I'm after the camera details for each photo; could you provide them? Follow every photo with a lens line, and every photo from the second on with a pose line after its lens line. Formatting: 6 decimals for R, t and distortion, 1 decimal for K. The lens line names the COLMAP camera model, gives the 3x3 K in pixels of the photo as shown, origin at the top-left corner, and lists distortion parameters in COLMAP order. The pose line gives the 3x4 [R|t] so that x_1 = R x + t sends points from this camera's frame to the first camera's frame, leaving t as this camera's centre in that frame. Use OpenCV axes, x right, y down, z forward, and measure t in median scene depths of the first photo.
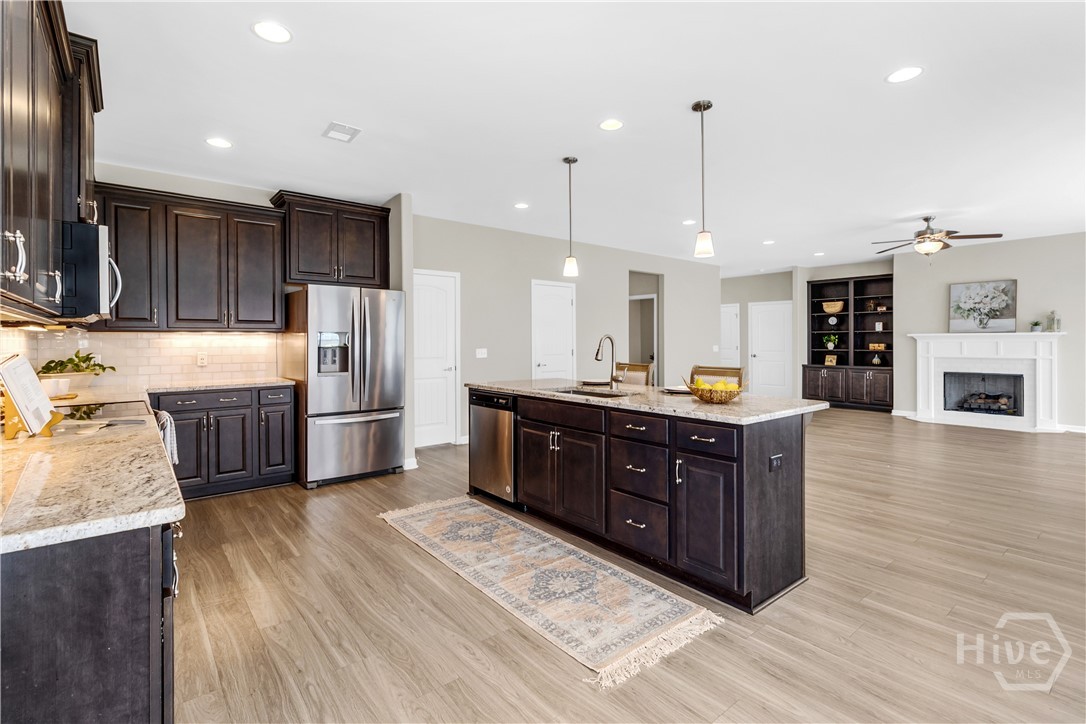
lens RADIAL K [[507.3, 0, 542.2], [0, 507.3, 340.0], [0, 0, 1]] dist [0.004488, -0.000494]
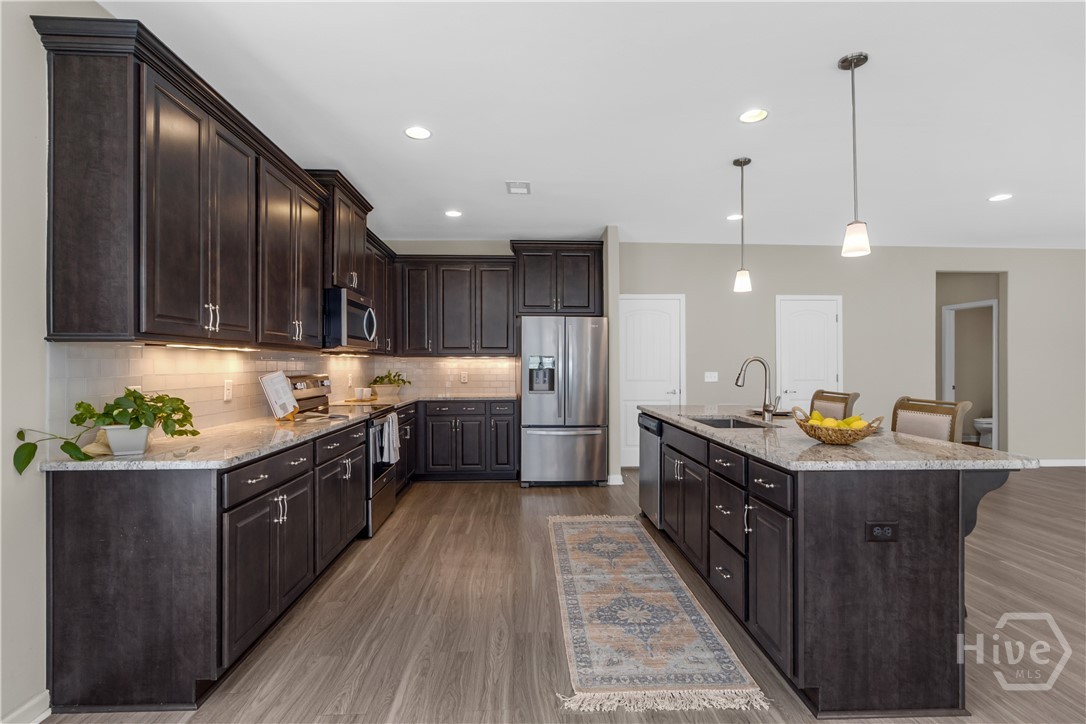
lens RADIAL K [[507.3, 0, 544.4], [0, 507.3, 363.5], [0, 0, 1]] dist [0.004488, -0.000494]
pose [[0.801968, 0.001582, -0.597365, 0.285844], [-0.000979, 0.999999, 0.001334, -0.000053], [0.597367, -0.000485, 0.801968, 0.069013]]
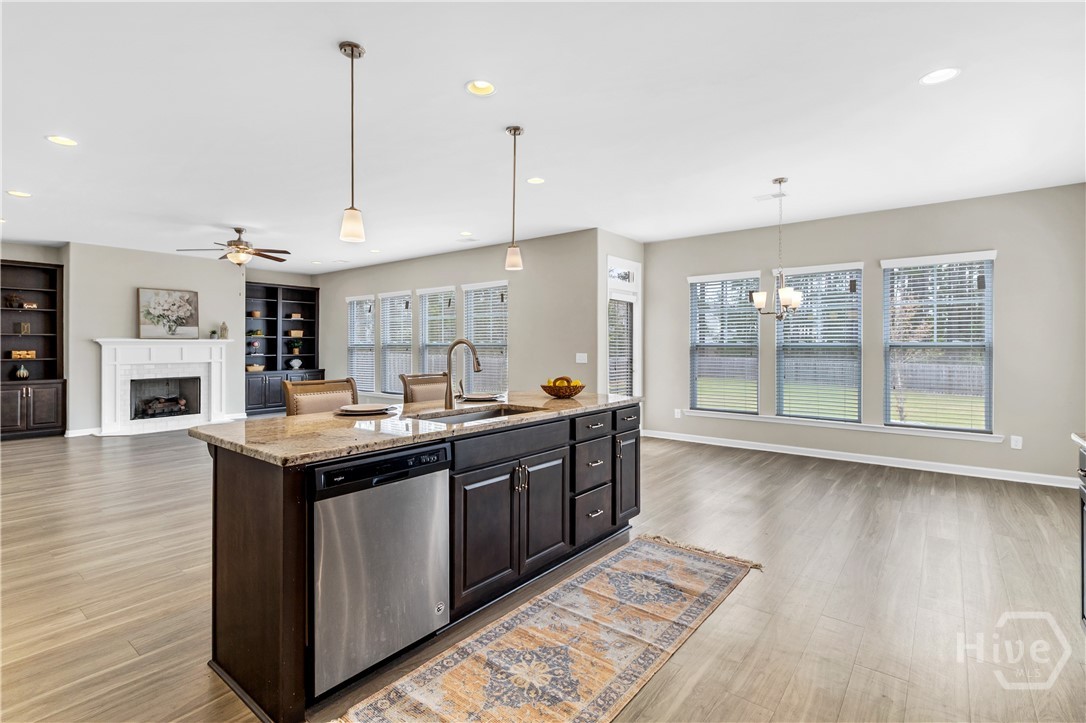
lens RADIAL K [[507.3, 0, 535.9], [0, 507.3, 347.0], [0, 0, 1]] dist [0.004488, -0.000494]
pose [[-0.200873, -0.001854, 0.979616, -0.535074], [-0.000448, 0.999998, 0.001801, -0.000046], [-0.979617, -0.000077, -0.200873, 0.834400]]
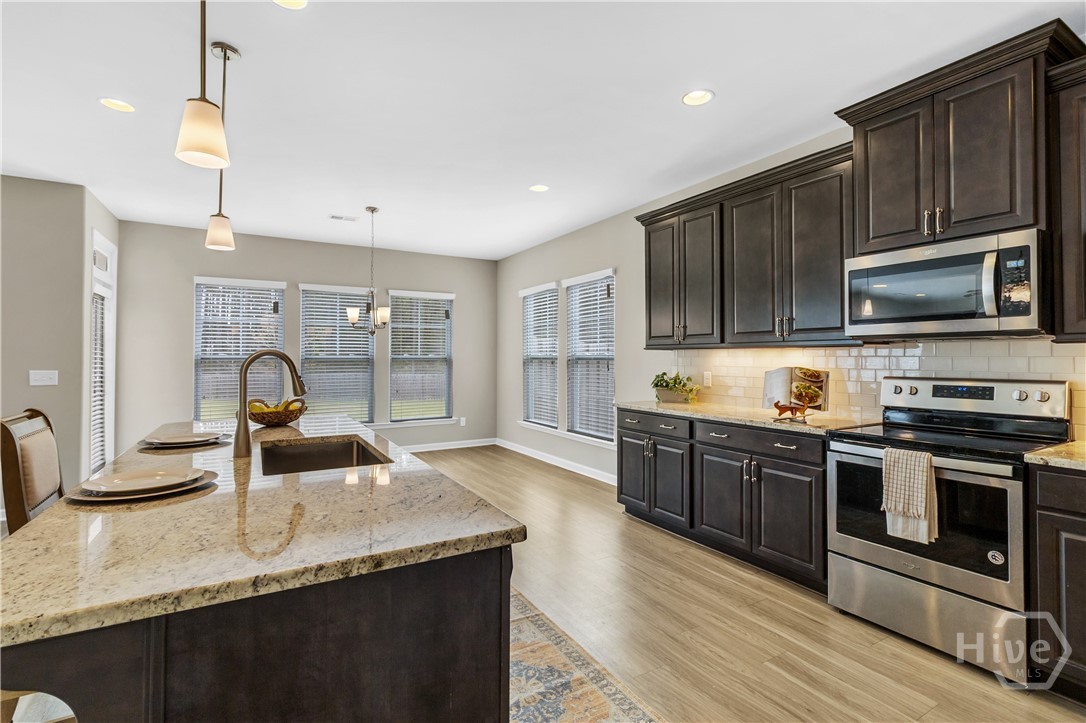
lens RADIAL K [[507.3, 0, 536.6], [0, 507.3, 348.7], [0, 0, 1]] dist [0.004488, -0.000494]
pose [[-0.986127, 0.005398, 0.165906, -0.190662], [0.002573, 0.999848, -0.017234, -0.002210], [-0.165974, -0.016568, -0.985991, 1.182294]]
